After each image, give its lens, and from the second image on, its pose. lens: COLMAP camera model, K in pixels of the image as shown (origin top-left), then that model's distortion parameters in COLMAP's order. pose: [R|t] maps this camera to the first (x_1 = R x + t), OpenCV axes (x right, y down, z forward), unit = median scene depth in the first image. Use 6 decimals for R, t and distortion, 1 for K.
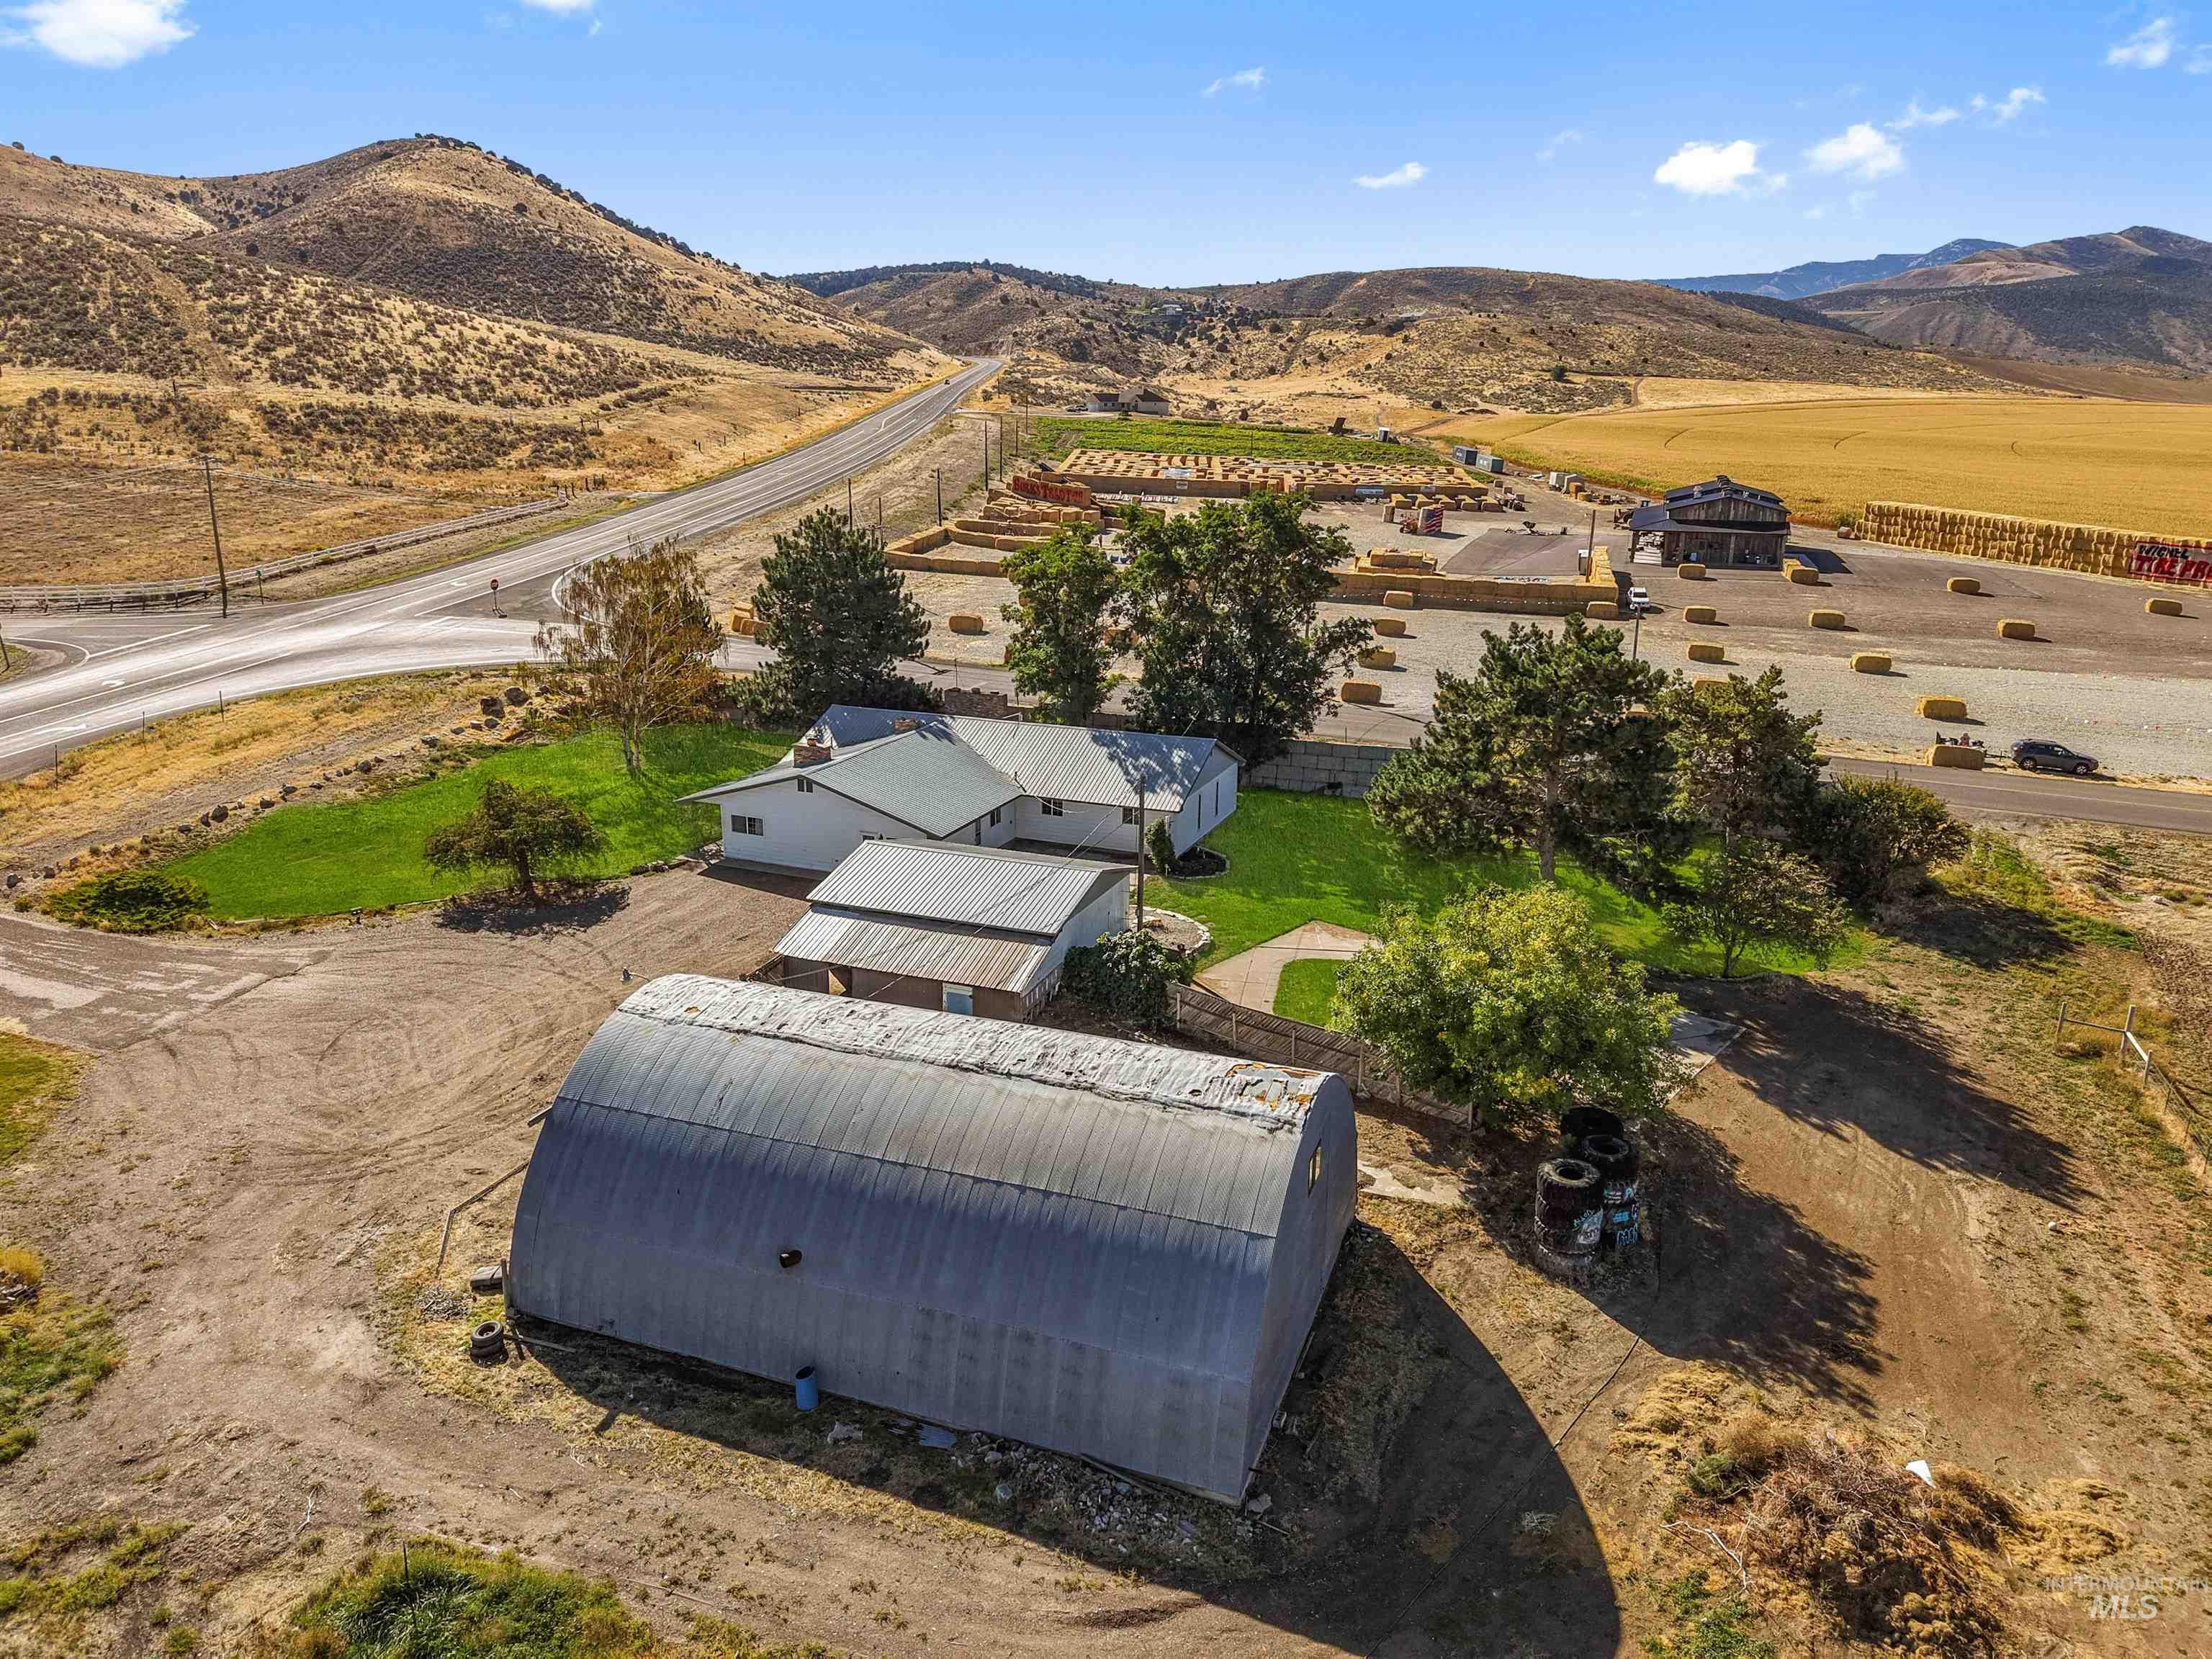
lens RADIAL K [[1483.9, 0, 1094.3], [0, 1483.9, 827.7], [0, 0, 1]] dist [0.026113, -0.024426]
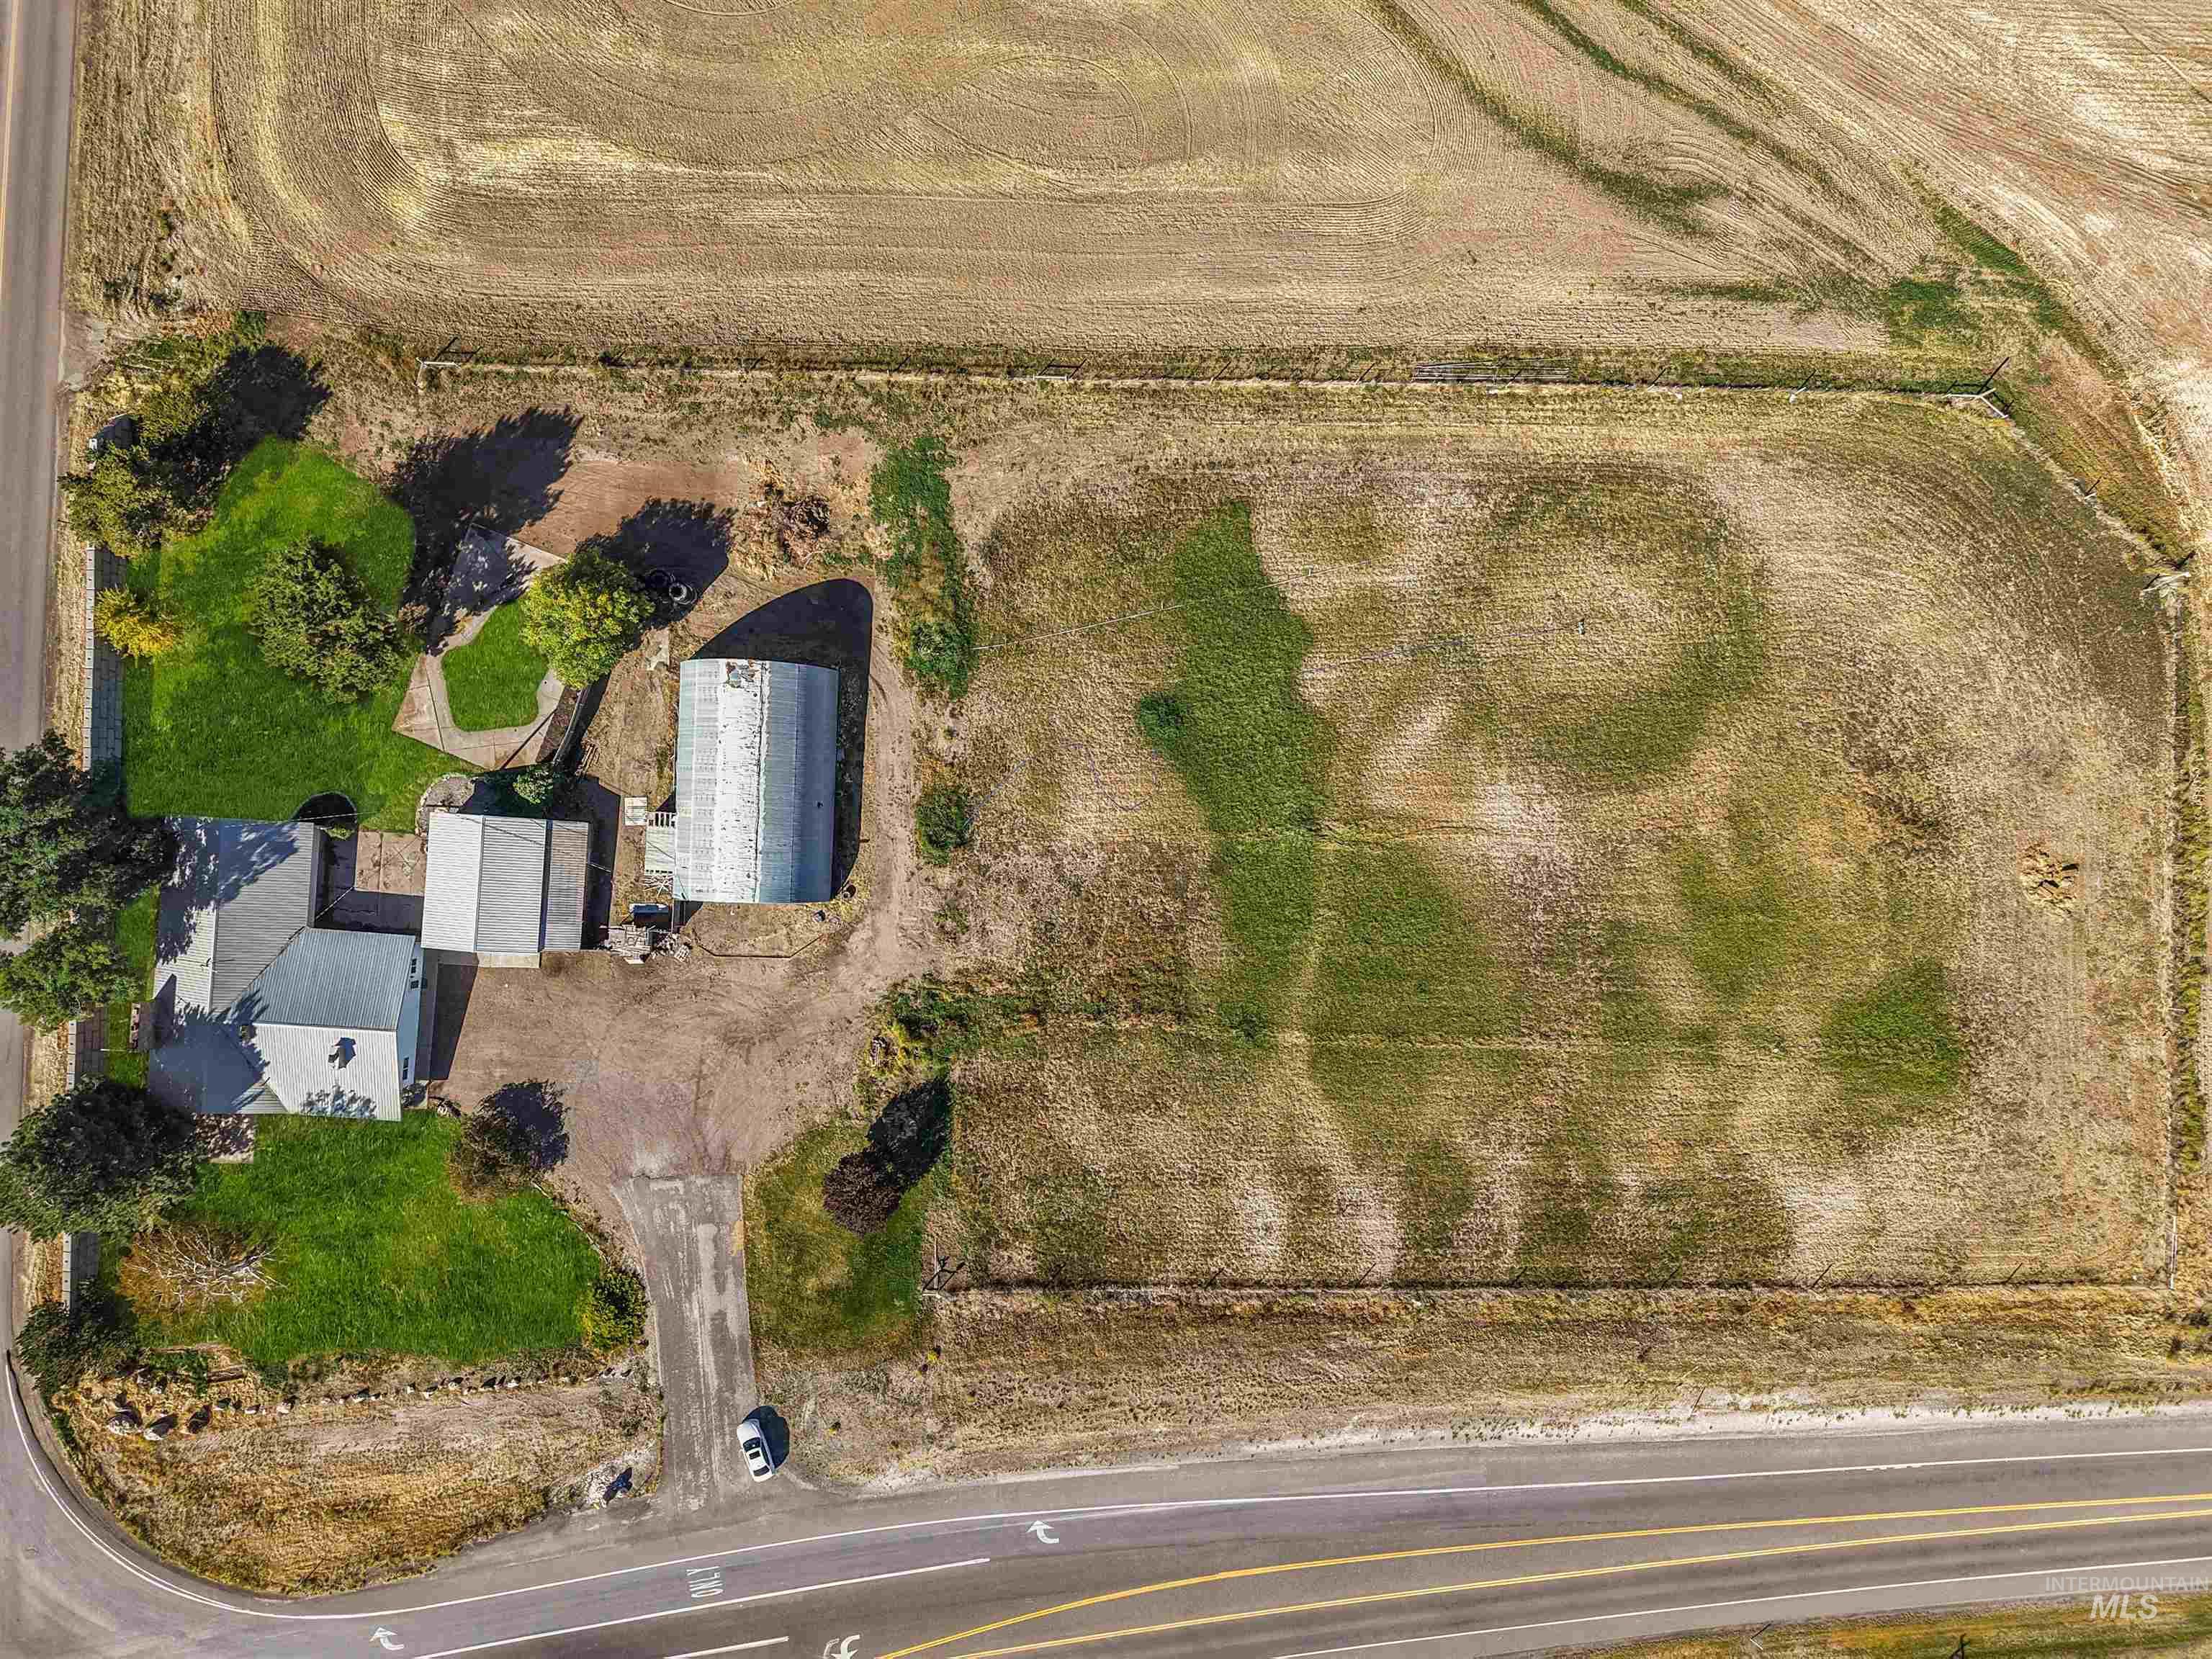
lens RADIAL K [[1483.9, 0, 1094.3], [0, 1483.9, 827.7], [0, 0, 1]] dist [0.026113, -0.024426]
pose [[-0.316307, -0.948538, -0.015002, -0.059063], [0.237632, -0.094533, 0.966744, -0.423907], [-0.918412, 0.302223, 0.255304, -0.065276]]
